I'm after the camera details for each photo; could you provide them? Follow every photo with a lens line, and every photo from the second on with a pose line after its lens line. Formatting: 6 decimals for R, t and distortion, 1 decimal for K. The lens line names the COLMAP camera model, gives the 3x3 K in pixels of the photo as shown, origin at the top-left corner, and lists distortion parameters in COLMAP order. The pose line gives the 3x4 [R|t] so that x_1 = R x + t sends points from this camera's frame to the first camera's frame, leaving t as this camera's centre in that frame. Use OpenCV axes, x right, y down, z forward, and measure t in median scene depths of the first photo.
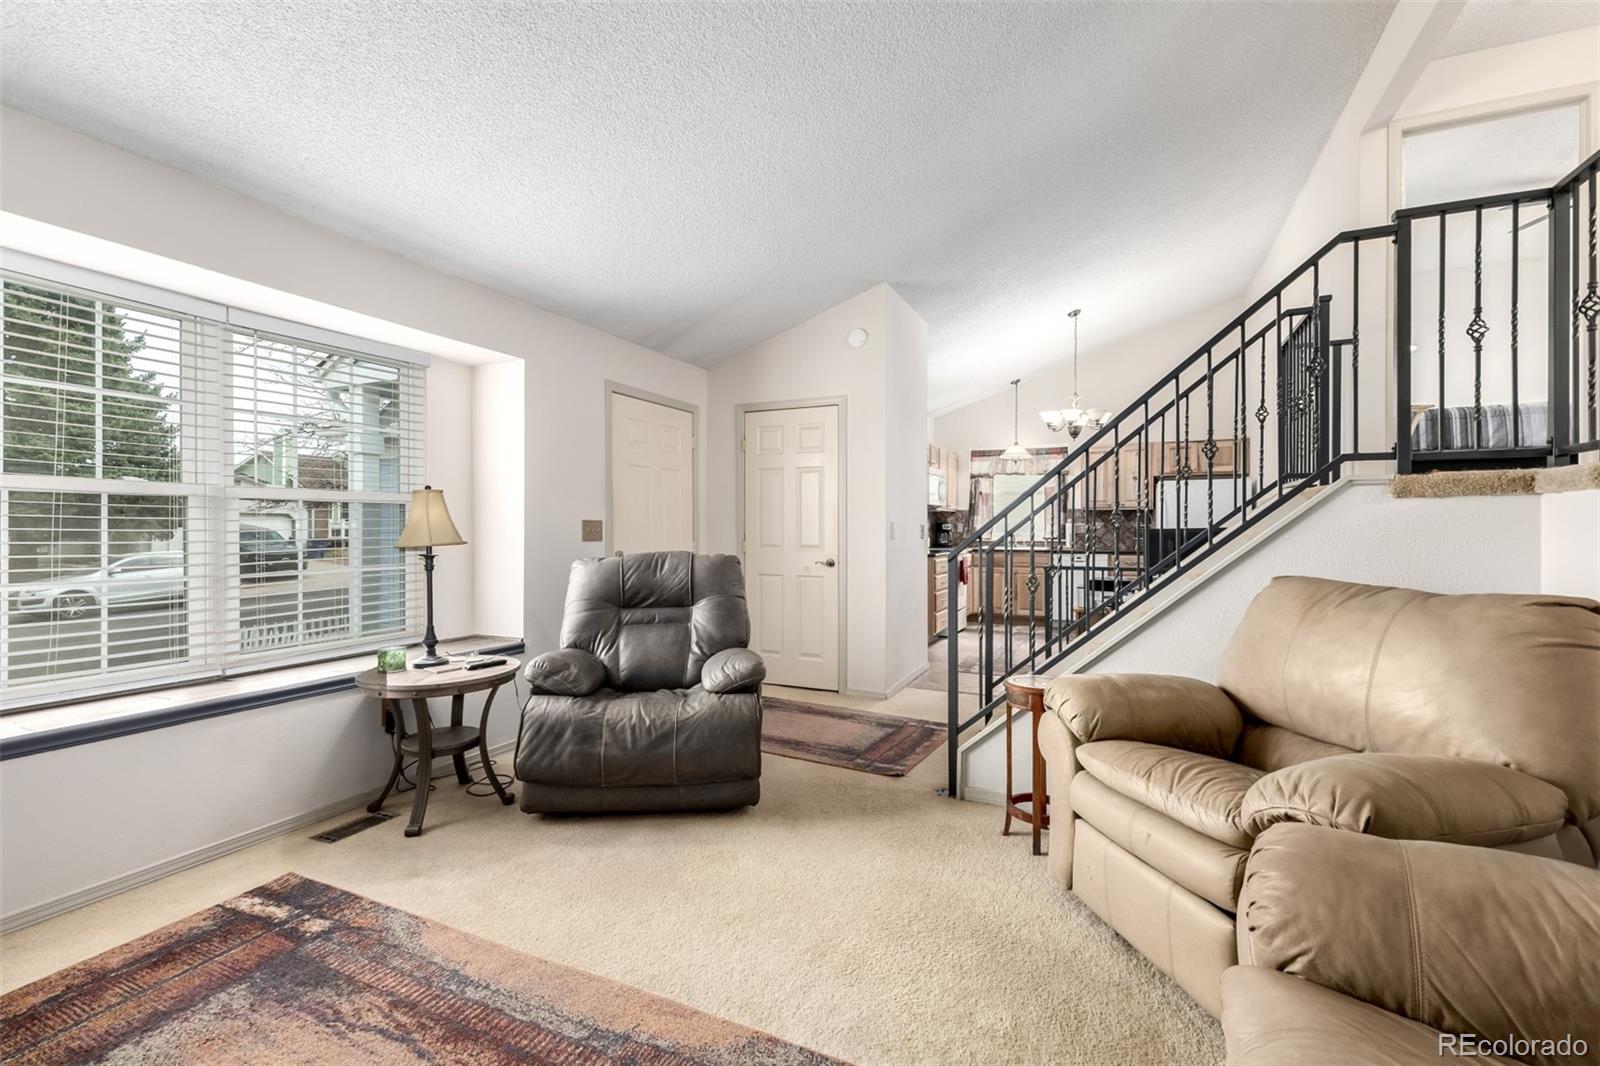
lens RADIAL K [[698.1, 0, 796.7], [0, 698.1, 525.4], [0, 0, 1]] dist [0.012315, -0.002878]
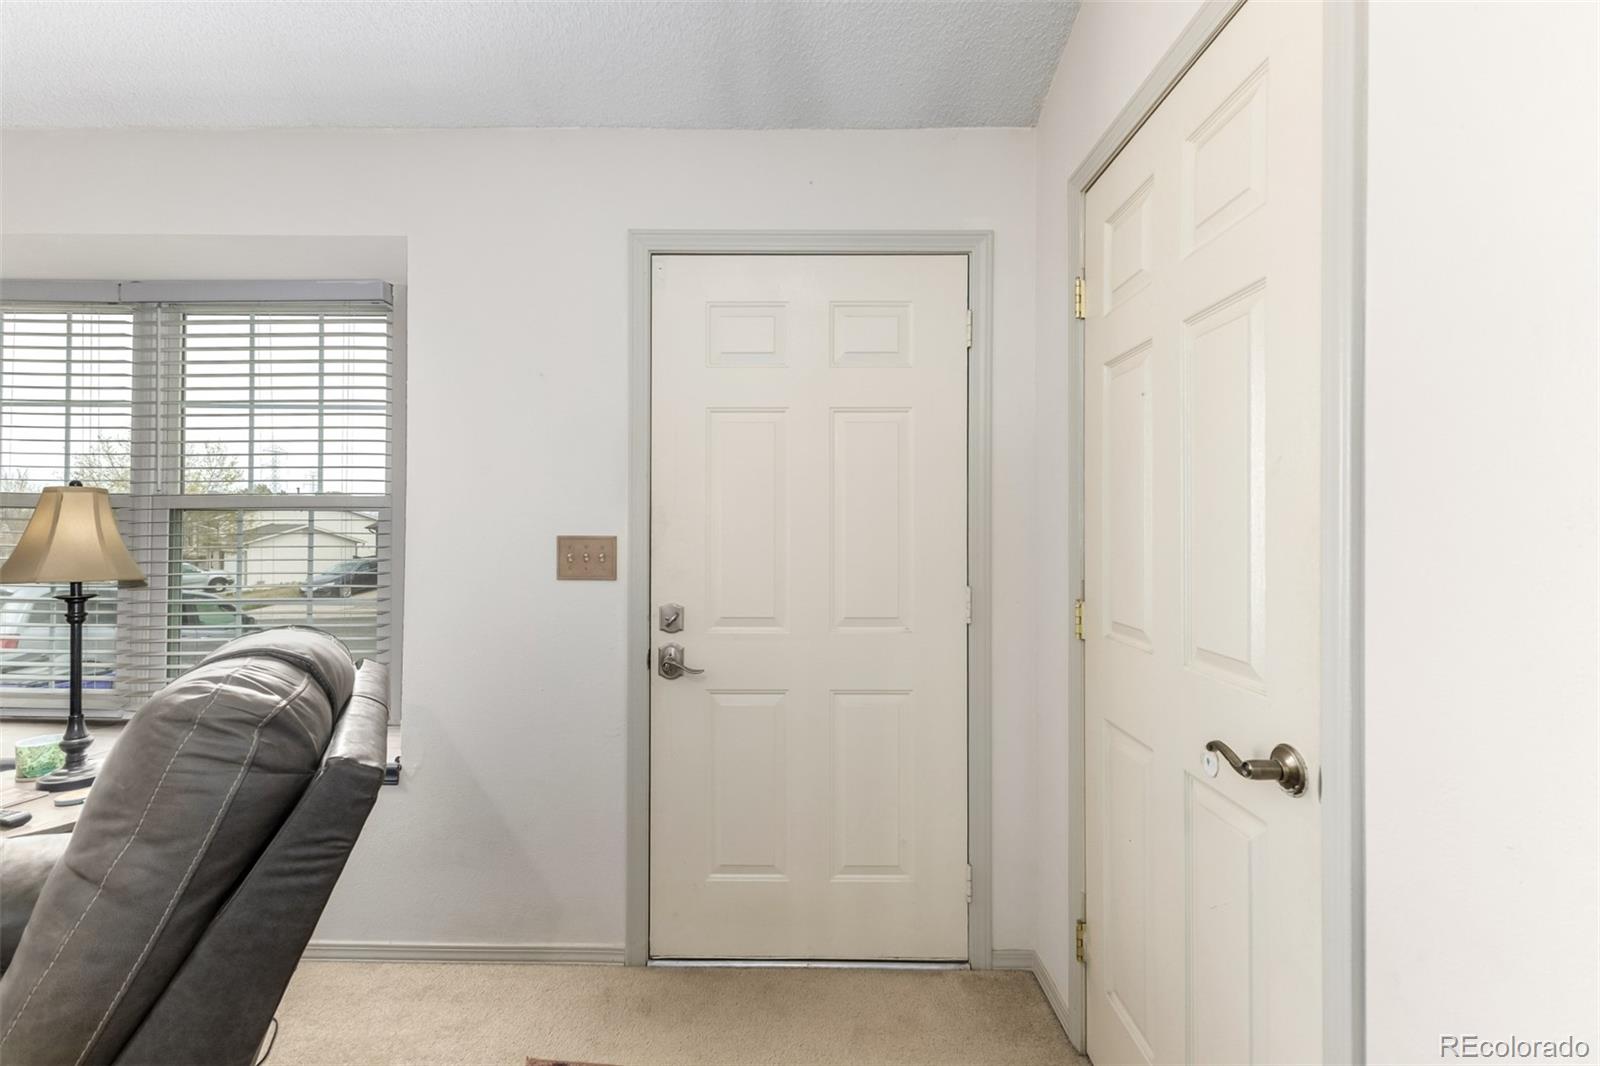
lens RADIAL K [[692.4, 0, 796.9], [0, 692.4, 526.0], [0, 0, 1]] dist [0.017618, -0.005545]
pose [[0.414642, 0.013302, -0.909887, 0.192967], [-0.003536, 0.999909, 0.013007, -0.019601], [0.909978, -0.002176, 0.414652, 0.910144]]
